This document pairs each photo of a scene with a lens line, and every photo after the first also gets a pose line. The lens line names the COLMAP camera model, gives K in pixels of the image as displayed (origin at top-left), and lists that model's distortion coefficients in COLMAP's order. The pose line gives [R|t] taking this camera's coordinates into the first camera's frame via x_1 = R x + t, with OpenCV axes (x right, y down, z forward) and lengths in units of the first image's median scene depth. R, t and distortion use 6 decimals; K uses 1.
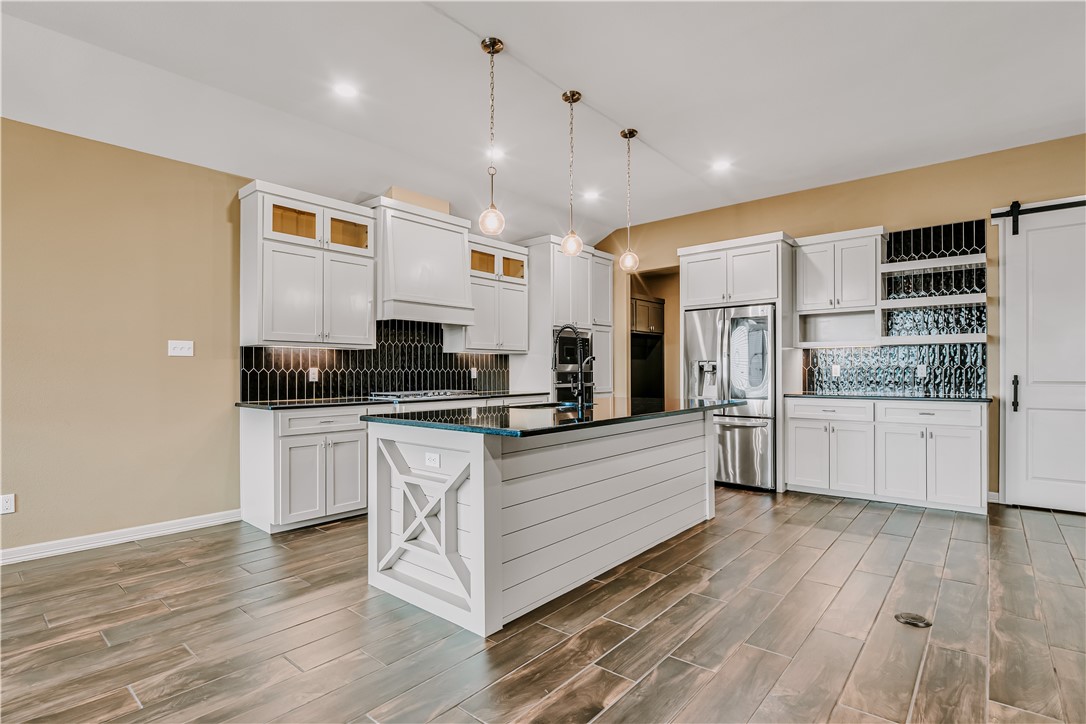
lens RADIAL K [[541.0, 0, 536.2], [0, 541.0, 365.7], [0, 0, 1]] dist [-0.006247, -0.001729]
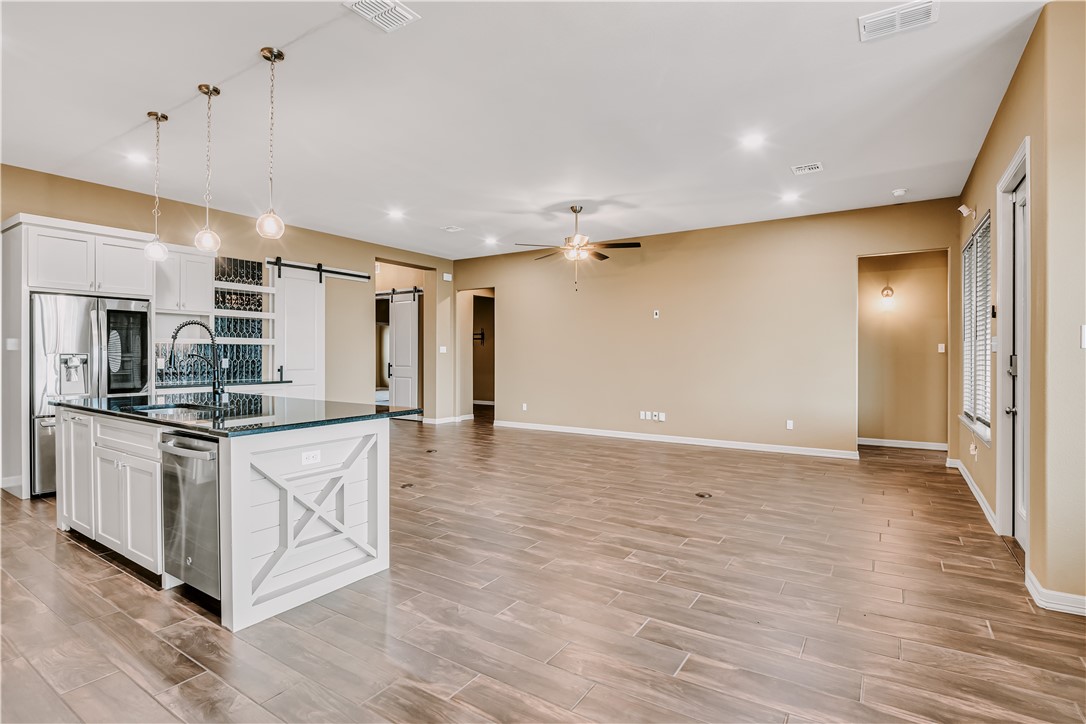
lens RADIAL K [[541.0, 0, 537.3], [0, 541.0, 358.5], [0, 0, 1]] dist [-0.006247, -0.001729]
pose [[-0.133636, -0.000870, 0.991030, -0.747181], [-0.004198, 0.999991, 0.000312, -0.006486], [-0.991022, -0.004118, -0.133638, 0.419234]]
